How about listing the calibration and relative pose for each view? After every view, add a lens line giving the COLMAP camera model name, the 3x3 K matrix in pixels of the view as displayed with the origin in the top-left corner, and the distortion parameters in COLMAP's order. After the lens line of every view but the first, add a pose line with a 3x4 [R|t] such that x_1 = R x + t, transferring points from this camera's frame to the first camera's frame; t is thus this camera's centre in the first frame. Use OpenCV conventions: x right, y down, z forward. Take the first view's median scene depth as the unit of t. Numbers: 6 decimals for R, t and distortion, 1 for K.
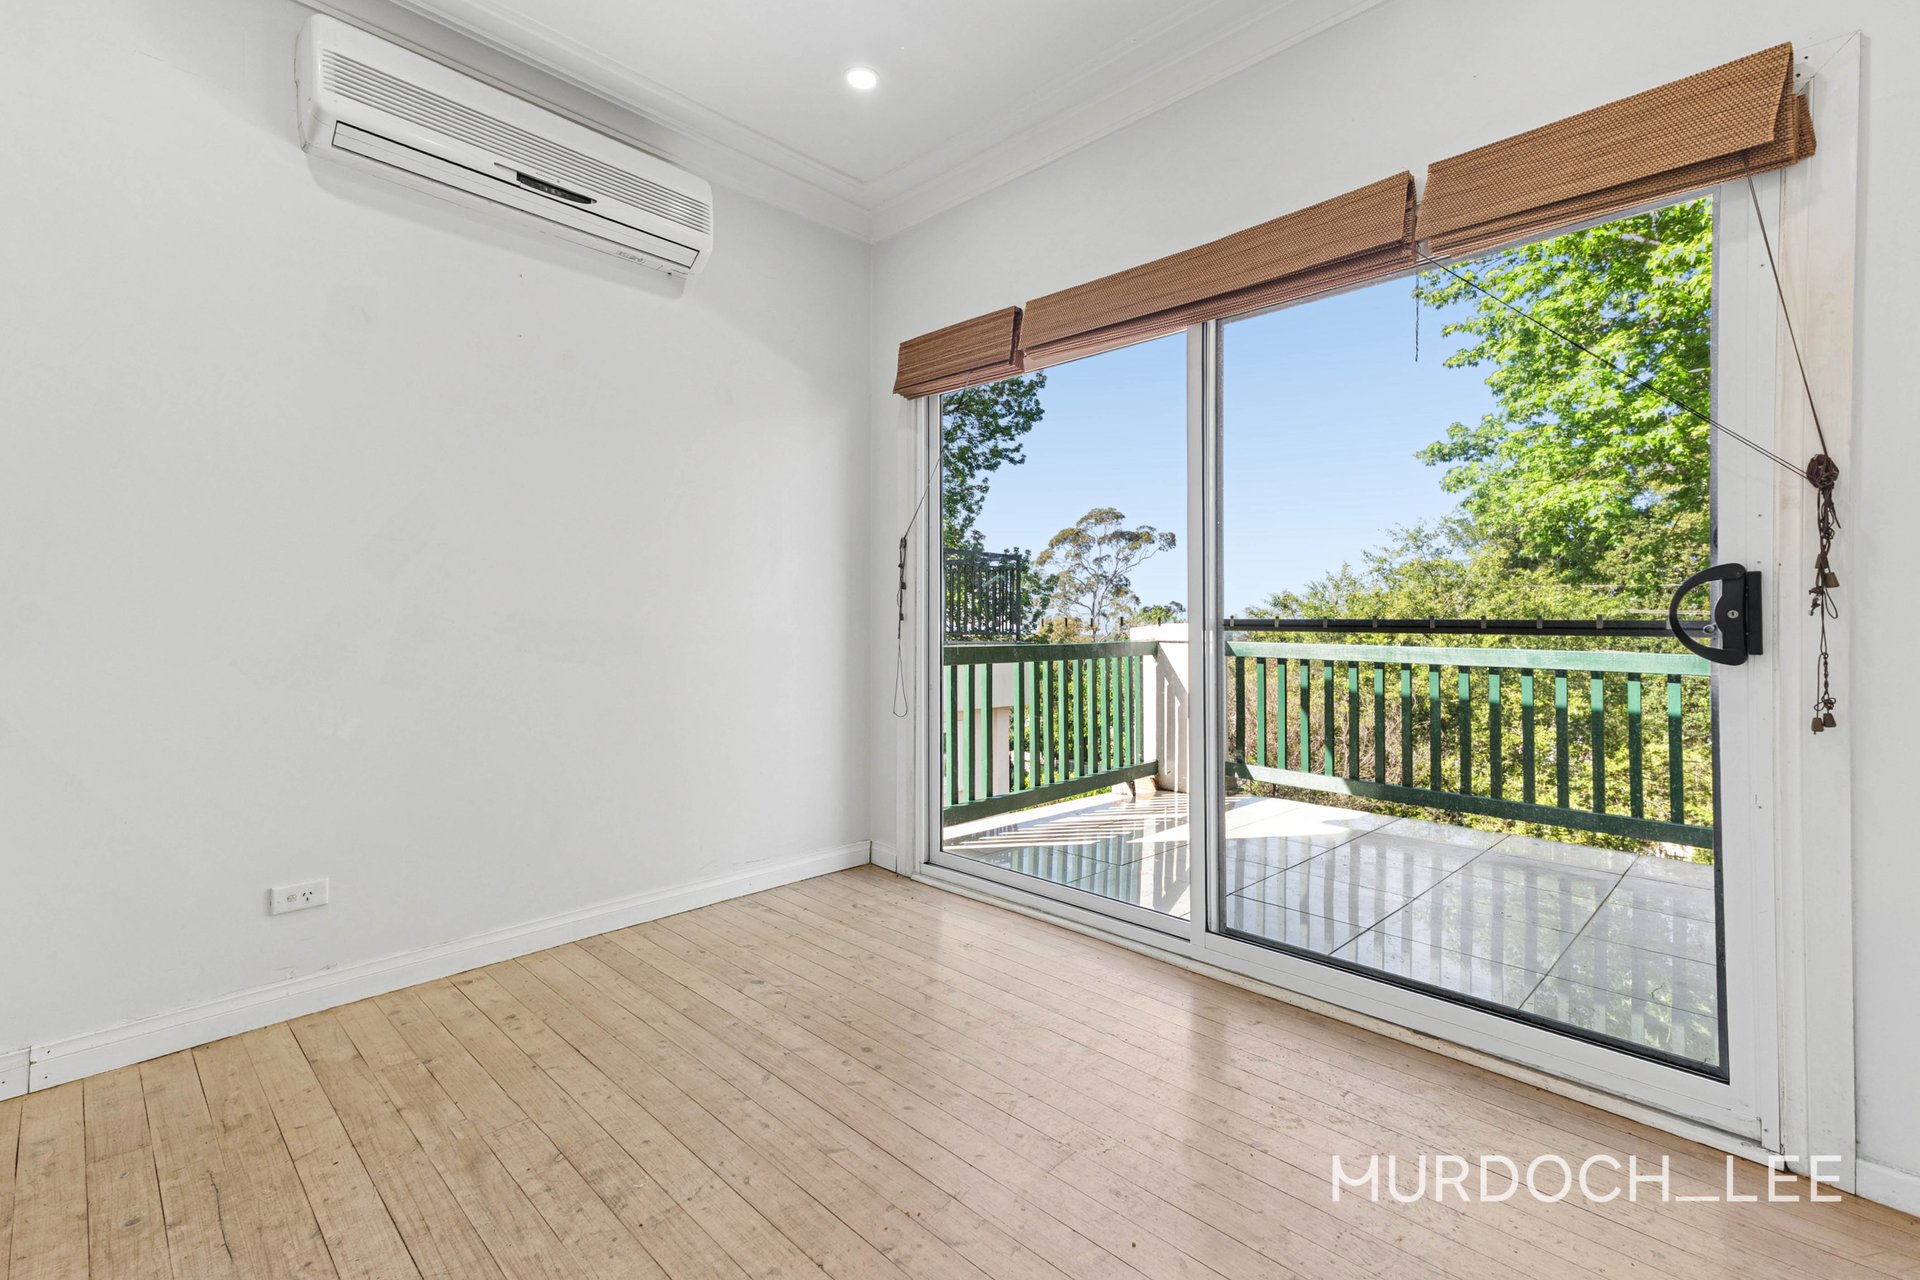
lens RADIAL K [[860.9, 0, 979.7], [0, 860.9, 603.0], [0, 0, 1]] dist [0.041608, -0.001592]
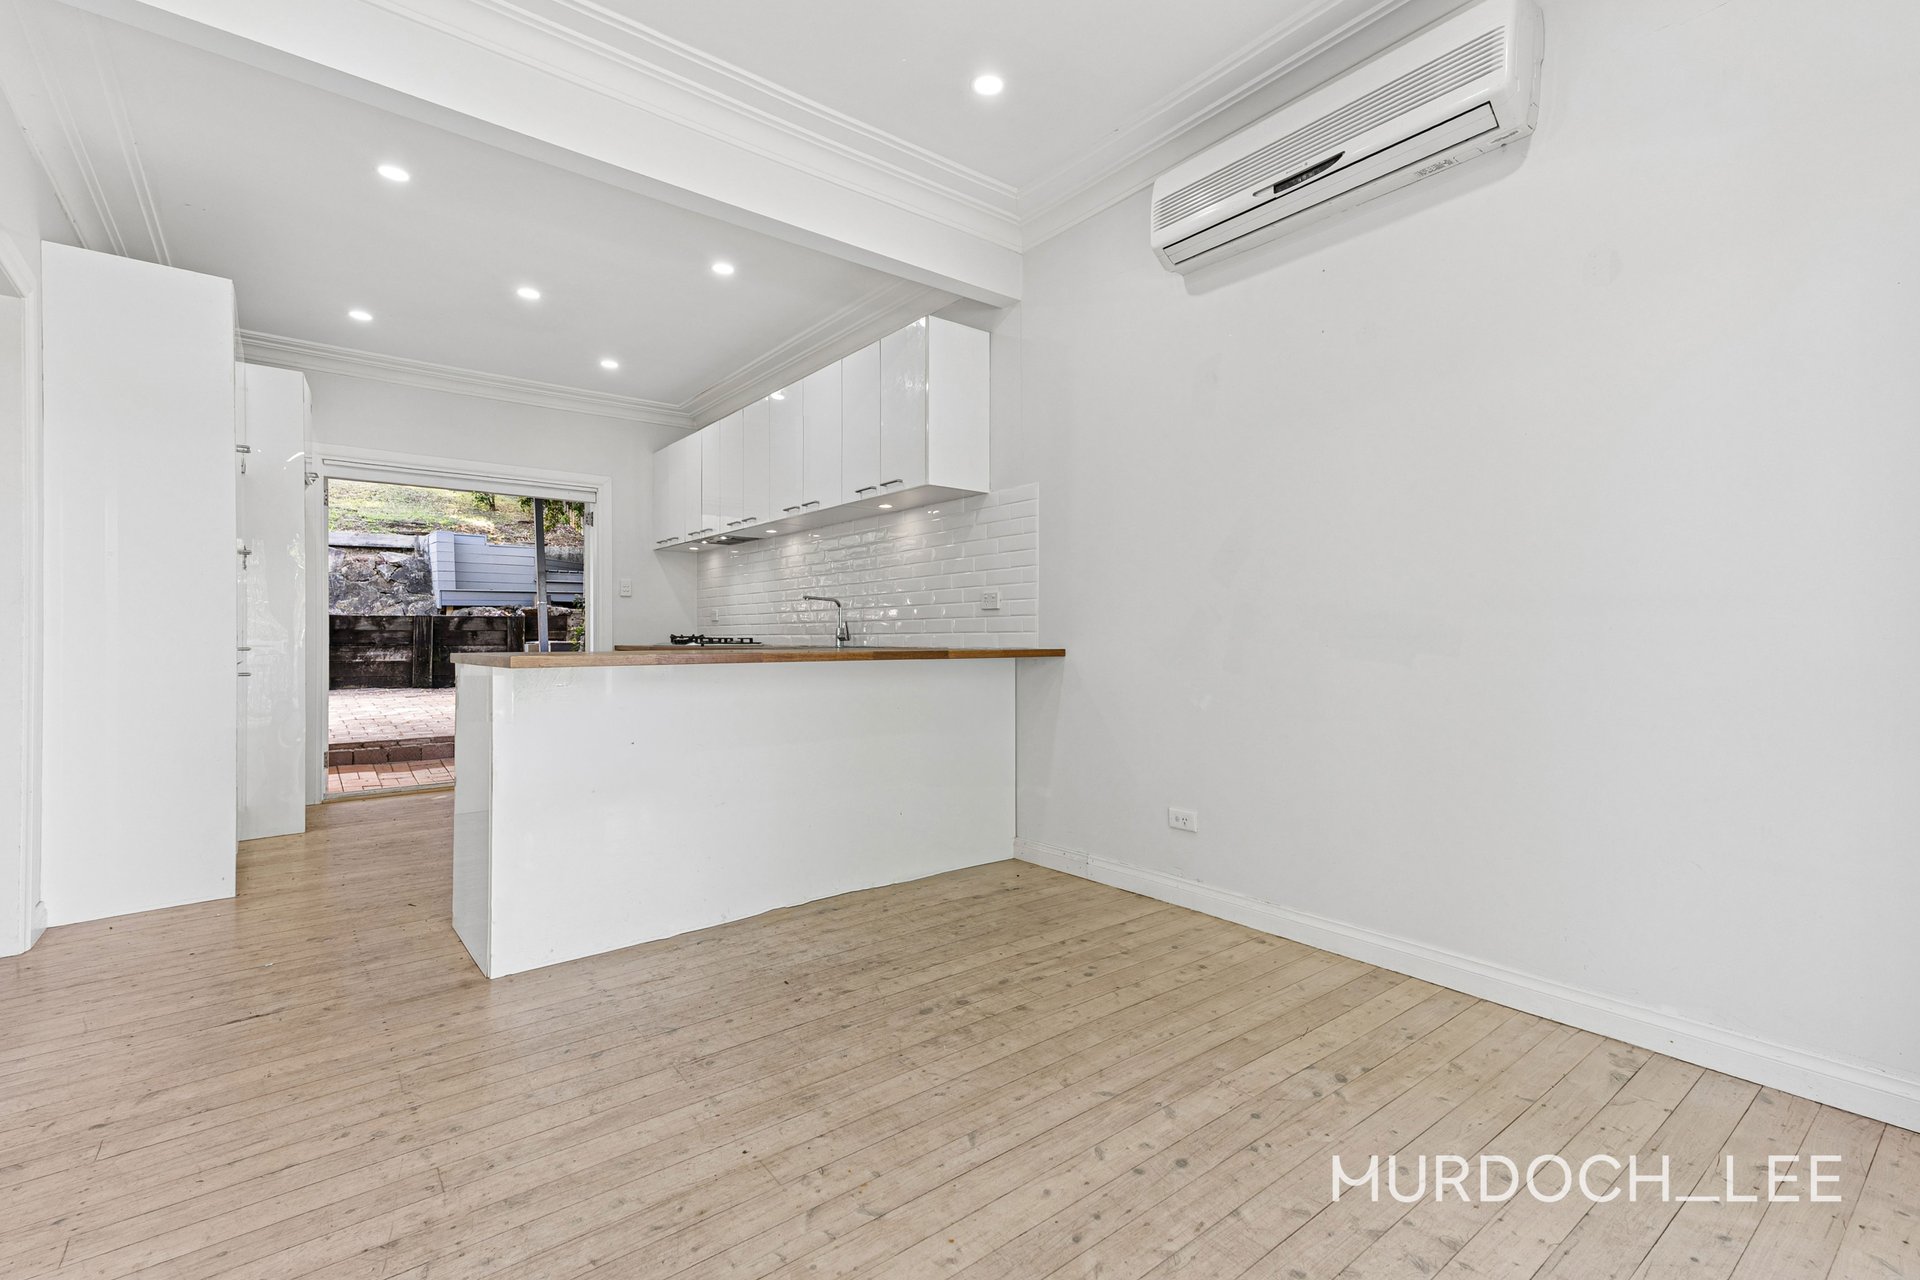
lens RADIAL K [[860.9, 0, 962.4], [0, 860.9, 635.2], [0, 0, 1]] dist [0.041608, -0.001592]
pose [[-0.144775, -0.006497, -0.989443, 0.561183], [0.017086, 0.999813, -0.009065, 0.047451], [0.989317, -0.018218, -0.144637, 0.791830]]
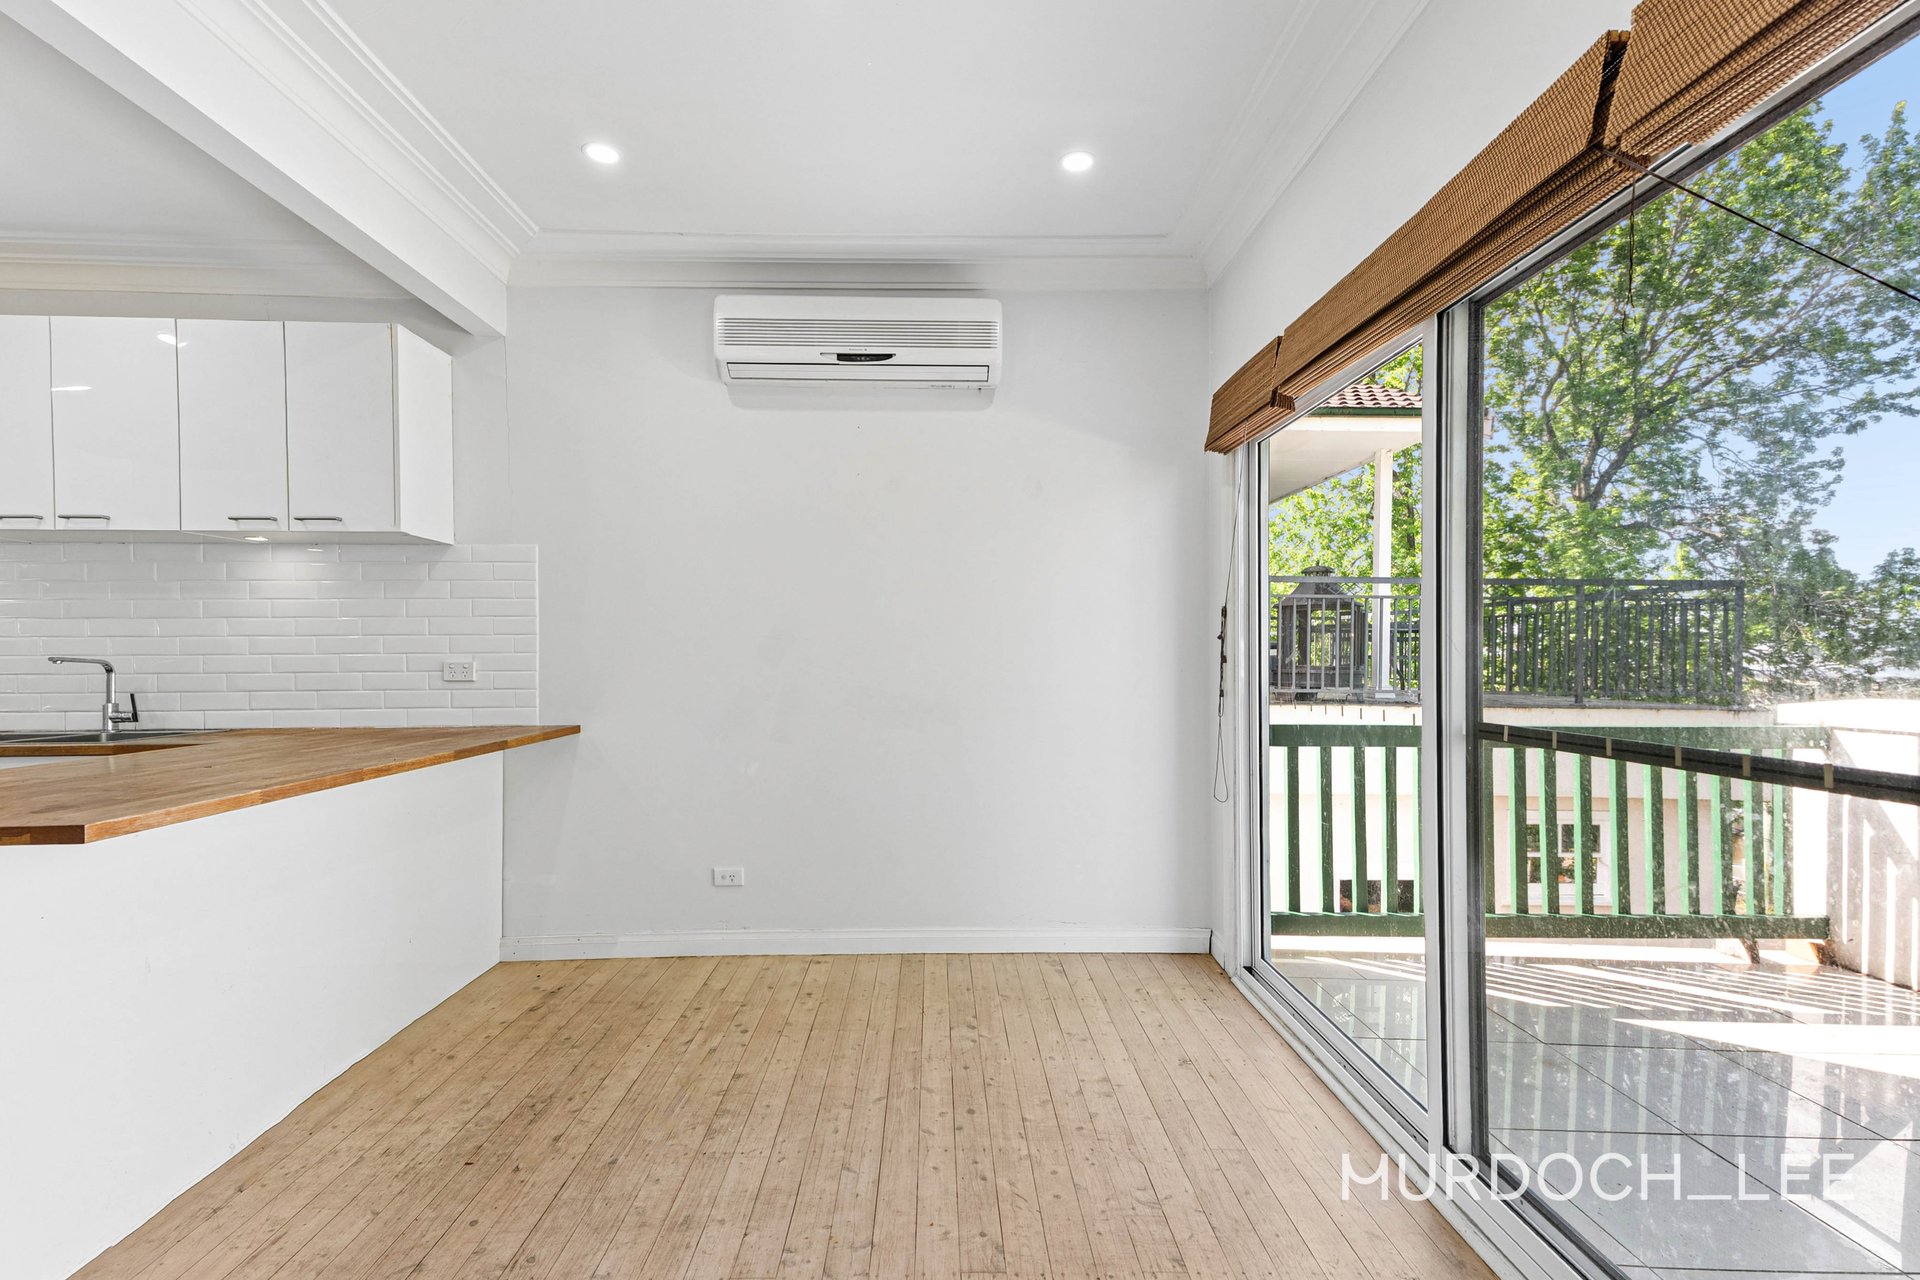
lens RADIAL K [[903.2, 0, 951.2], [0, 903.2, 658.2], [0, 0, 1]] dist [0.044974, -0.001480]
pose [[0.702719, -0.000784, -0.711467, 0.562503], [0.014834, 0.999798, 0.013550, -0.055460], [0.711313, -0.020076, 0.702589, 0.168232]]
